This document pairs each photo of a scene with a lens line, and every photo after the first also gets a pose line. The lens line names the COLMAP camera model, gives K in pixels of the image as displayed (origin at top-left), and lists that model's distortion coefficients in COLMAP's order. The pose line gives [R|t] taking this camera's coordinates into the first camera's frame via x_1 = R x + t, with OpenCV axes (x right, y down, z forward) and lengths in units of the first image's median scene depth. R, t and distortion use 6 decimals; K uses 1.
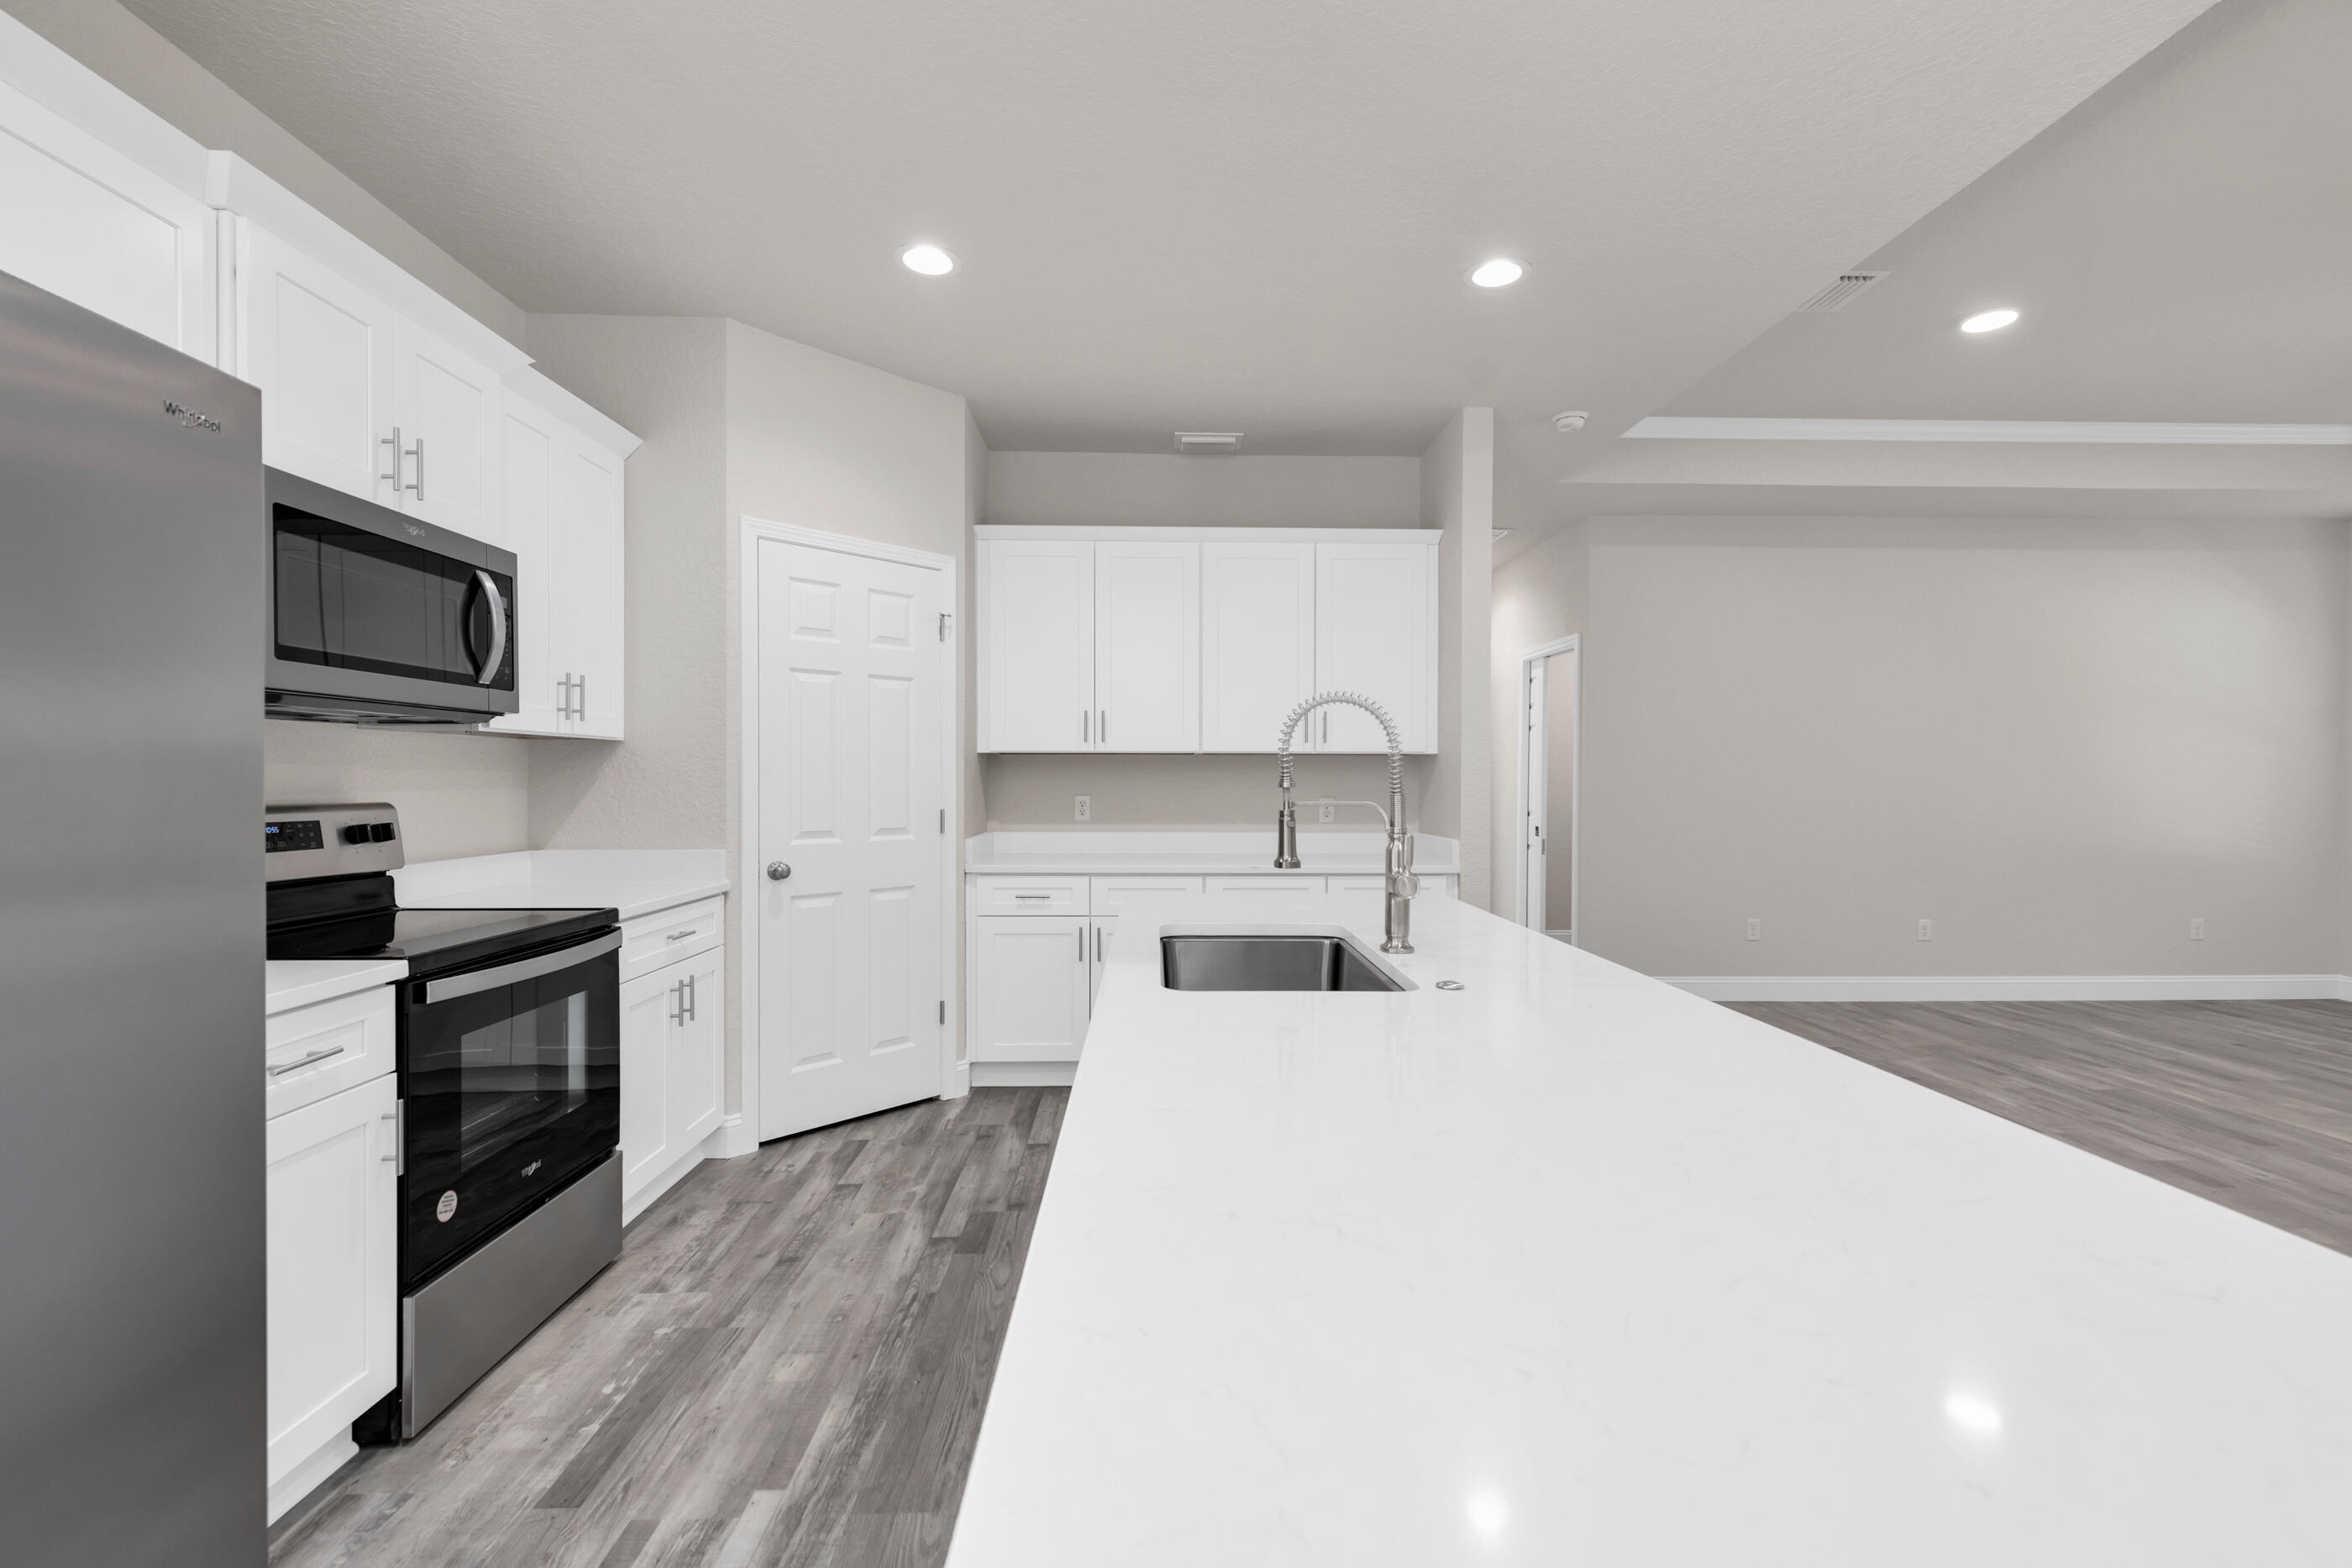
lens RADIAL K [[1026.1, 0, 1178.2], [0, 1026.1, 788.8], [0, 0, 1]] dist [0.015662, -0.002773]
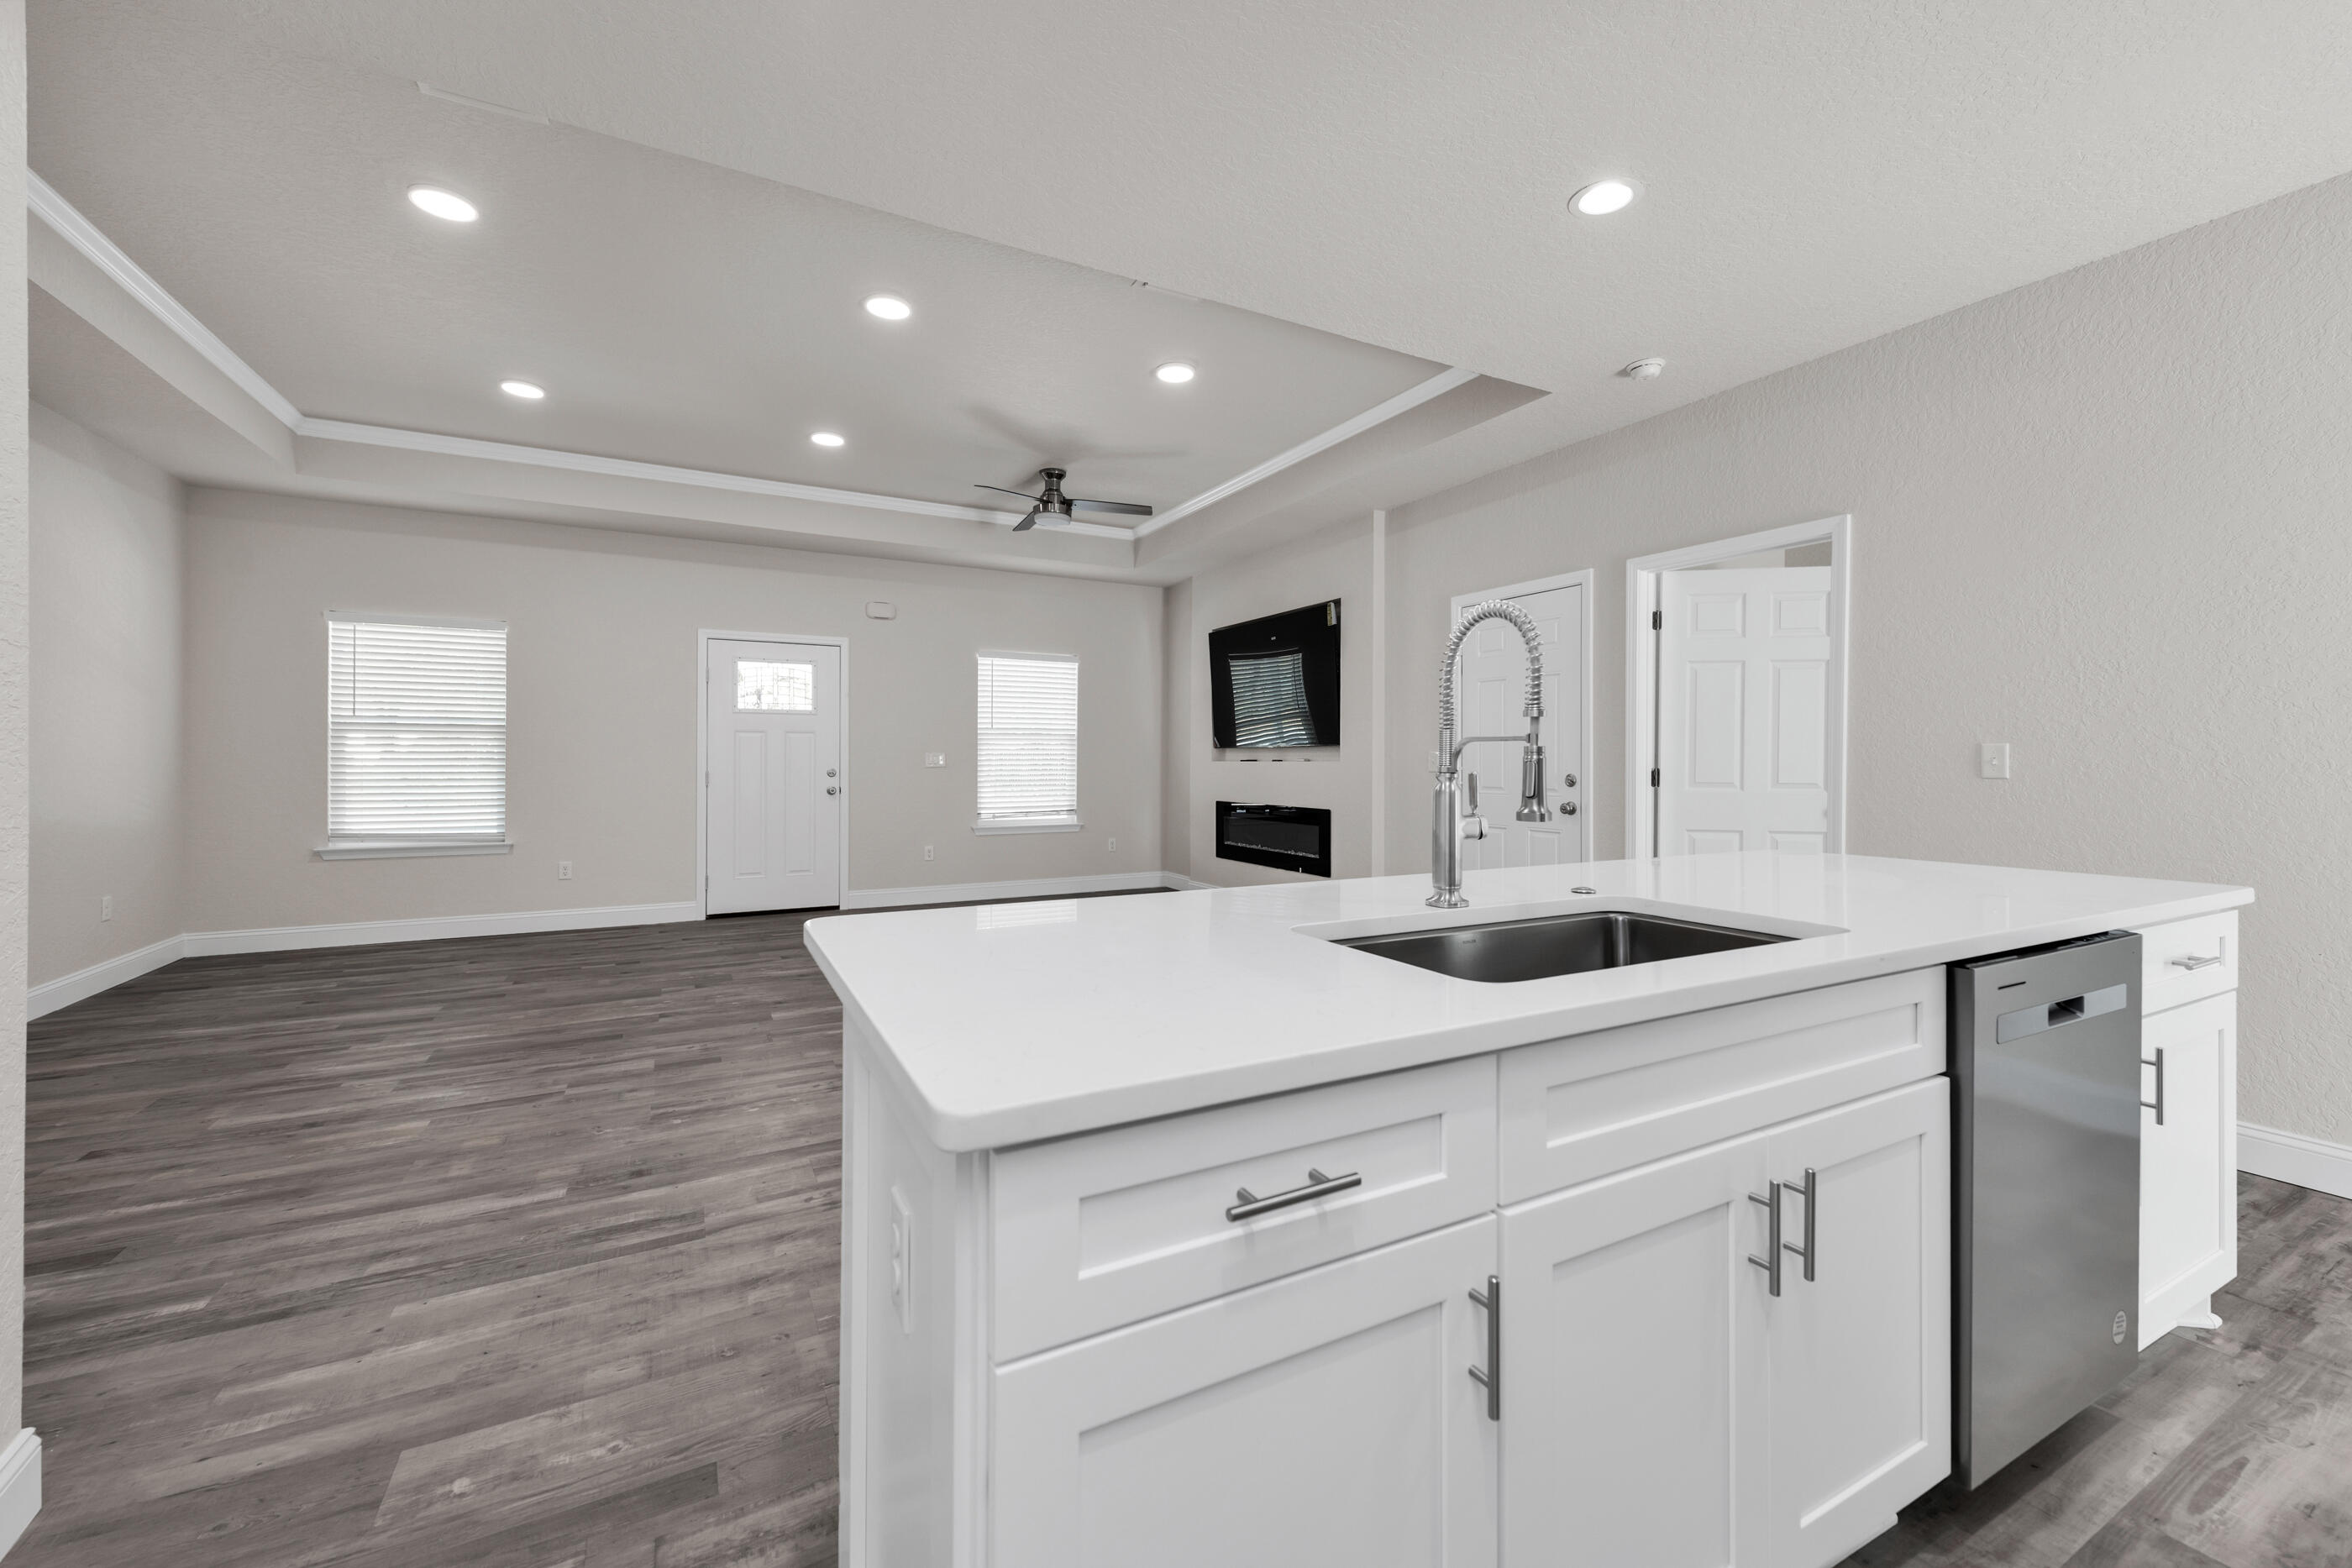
lens RADIAL K [[930.7, 0, 1192.9], [0, 930.7, 757.1], [0, 0, 1]] dist [0.020339, -0.006110]
pose [[-0.453140, -0.002969, 0.891434, -0.273588], [0.003897, 0.999978, 0.005312, 0.014638], [-0.891431, 0.005881, -0.453119, 1.036137]]
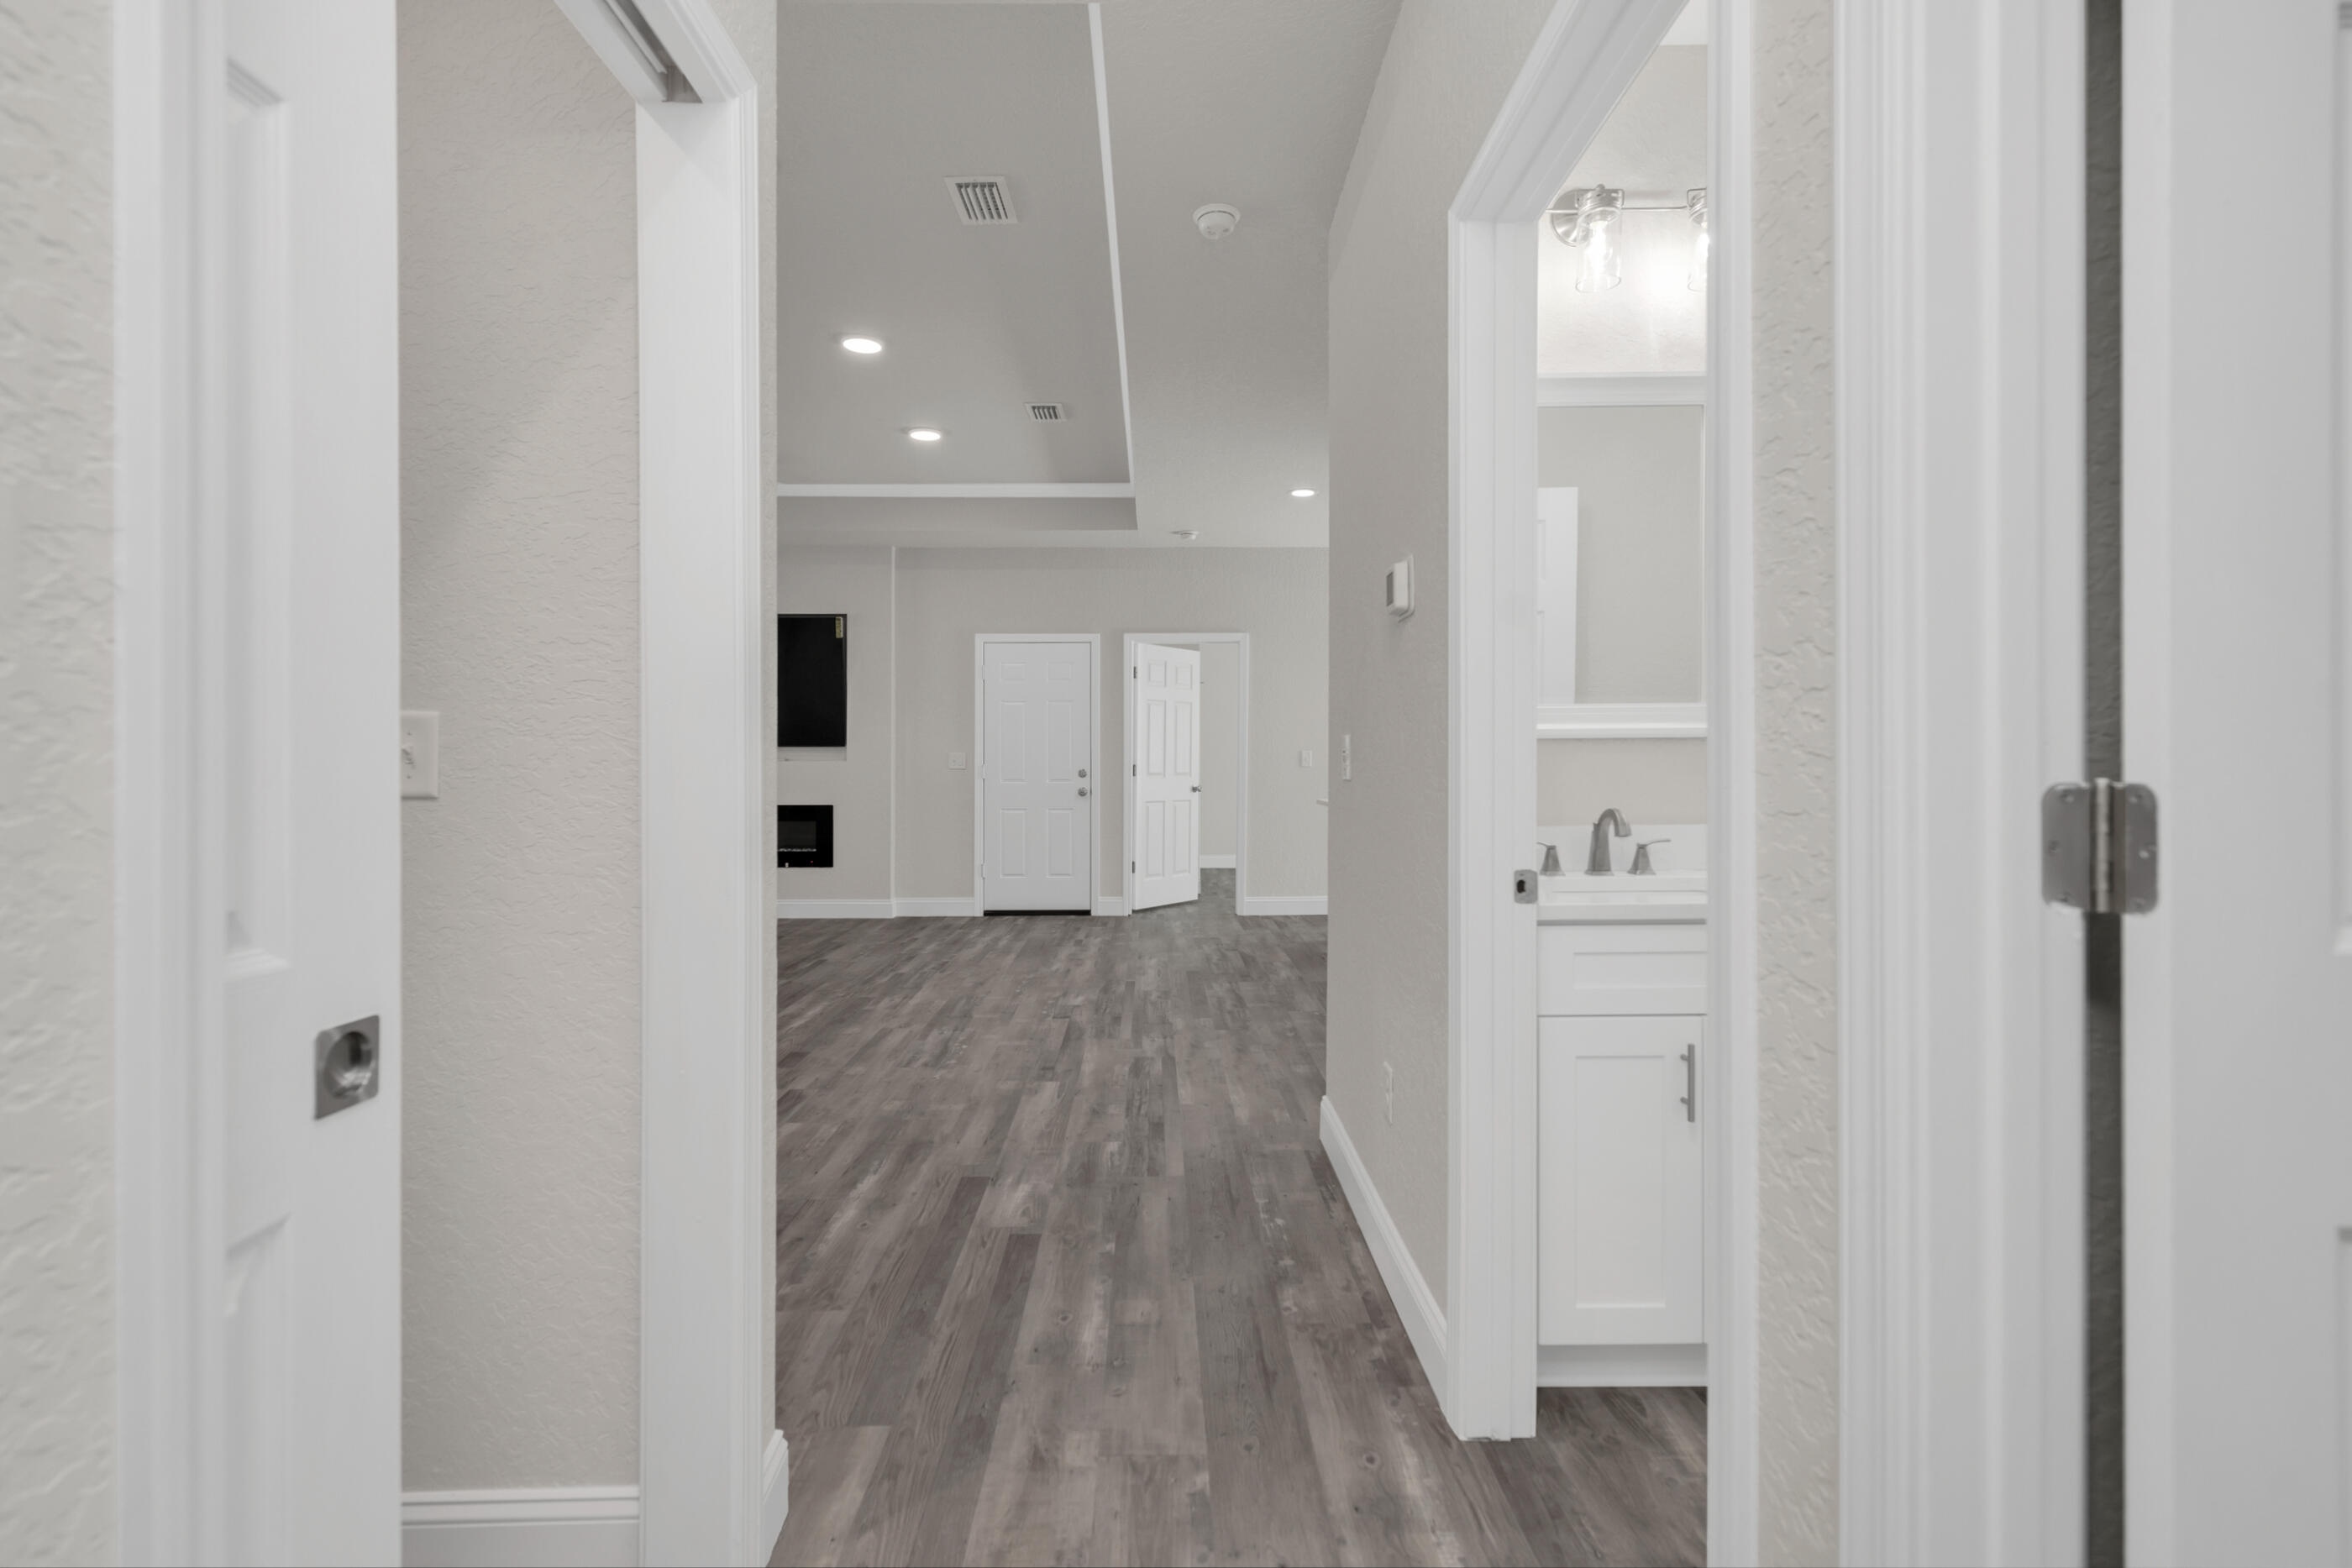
lens RADIAL K [[1064.8, 0, 1178.5], [0, 1064.8, 786.0], [0, 0, 1]] dist [0.000788, 0.000095]
pose [[-0.999958, -0.004114, 0.008181, 0.547165], [-0.003859, 0.999514, 0.030933, 0.012596], [-0.008304, 0.030900, -0.999488, 2.380736]]
